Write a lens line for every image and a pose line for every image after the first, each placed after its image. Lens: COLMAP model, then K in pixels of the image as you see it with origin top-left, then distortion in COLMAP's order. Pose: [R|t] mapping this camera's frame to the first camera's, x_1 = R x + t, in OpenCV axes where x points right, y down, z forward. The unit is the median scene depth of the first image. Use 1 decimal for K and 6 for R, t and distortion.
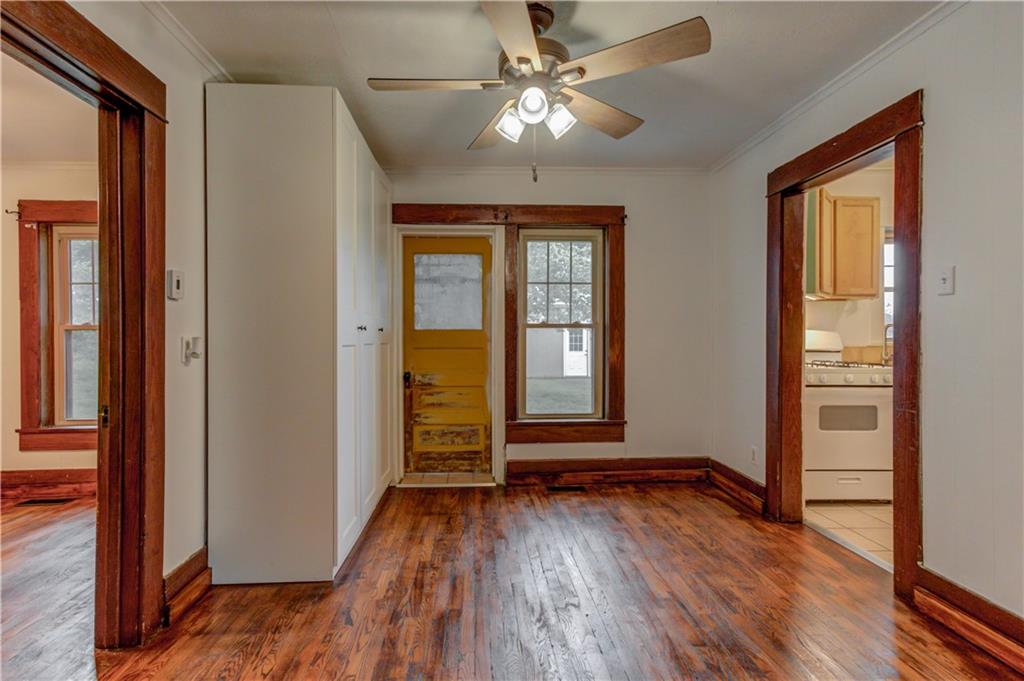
lens RADIAL K [[509.4, 0, 492.5], [0, 509.4, 338.4], [0, 0, 1]] dist [0.011272, 0.005645]
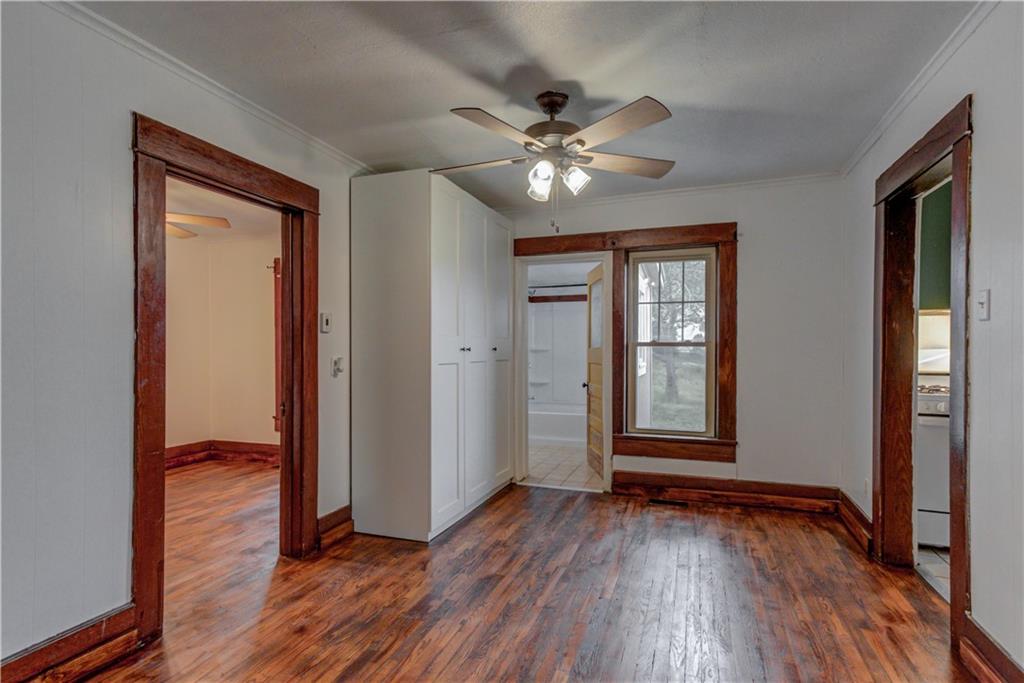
lens RADIAL K [[520.5, 0, 495.5], [0, 520.5, 350.7], [0, 0, 1]] dist [0.012877, 0.005782]
pose [[0.919529, 0.003993, -0.393002, 0.273884], [-0.001926, 0.999982, 0.005652, -0.021290], [0.393018, -0.004440, 0.919520, -0.124016]]
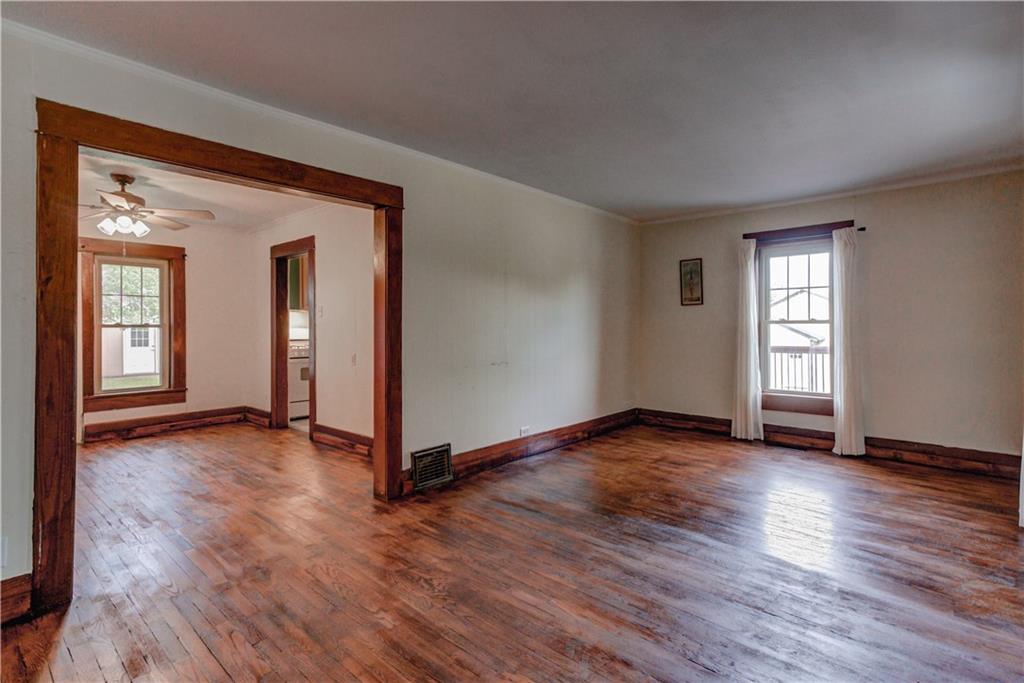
lens RADIAL K [[509.4, 0, 511.5], [0, 509.4, 328.3], [0, 0, 1]] dist [0.011272, 0.005645]
pose [[0.702493, -0.003401, 0.711683, -0.176691], [0.007525, 0.999968, -0.002649, -0.008233], [-0.711651, 0.007216, 0.702496, -0.928141]]
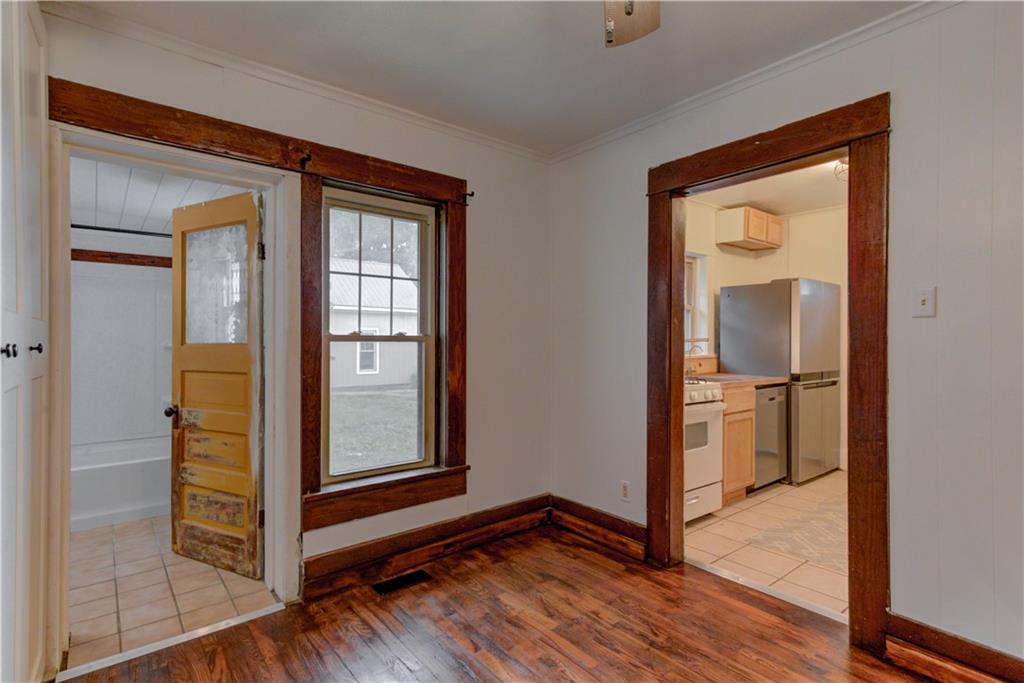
lens RADIAL K [[509.4, 0, 512.6], [0, 509.4, 341.2], [0, 0, 1]] dist [0.011272, 0.005645]
pose [[0.801468, 0.002173, 0.598034, -0.163957], [-0.000709, 0.999996, -0.002684, -0.024038], [-0.598038, 0.001728, 0.801466, 0.428210]]
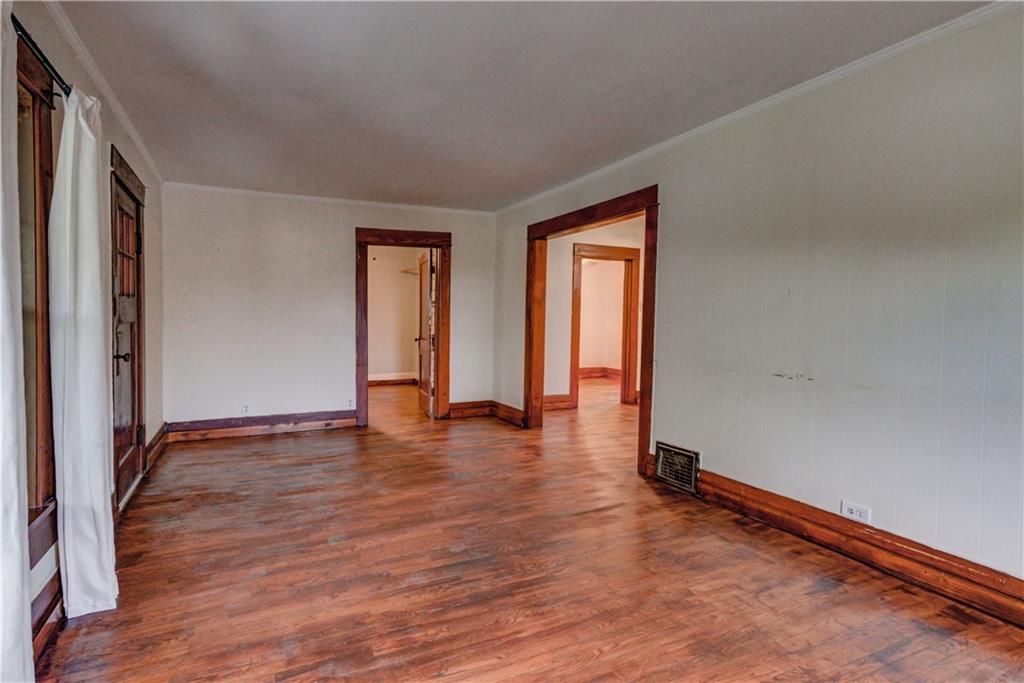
lens RADIAL K [[509.4, 0, 506.3], [0, 509.4, 339.7], [0, 0, 1]] dist [0.011272, 0.005645]
pose [[0.407614, 0.048752, -0.911852, 1.342995], [-0.020171, 0.998811, 0.044385, -0.011829], [0.912931, 0.000301, 0.408113, -0.765421]]
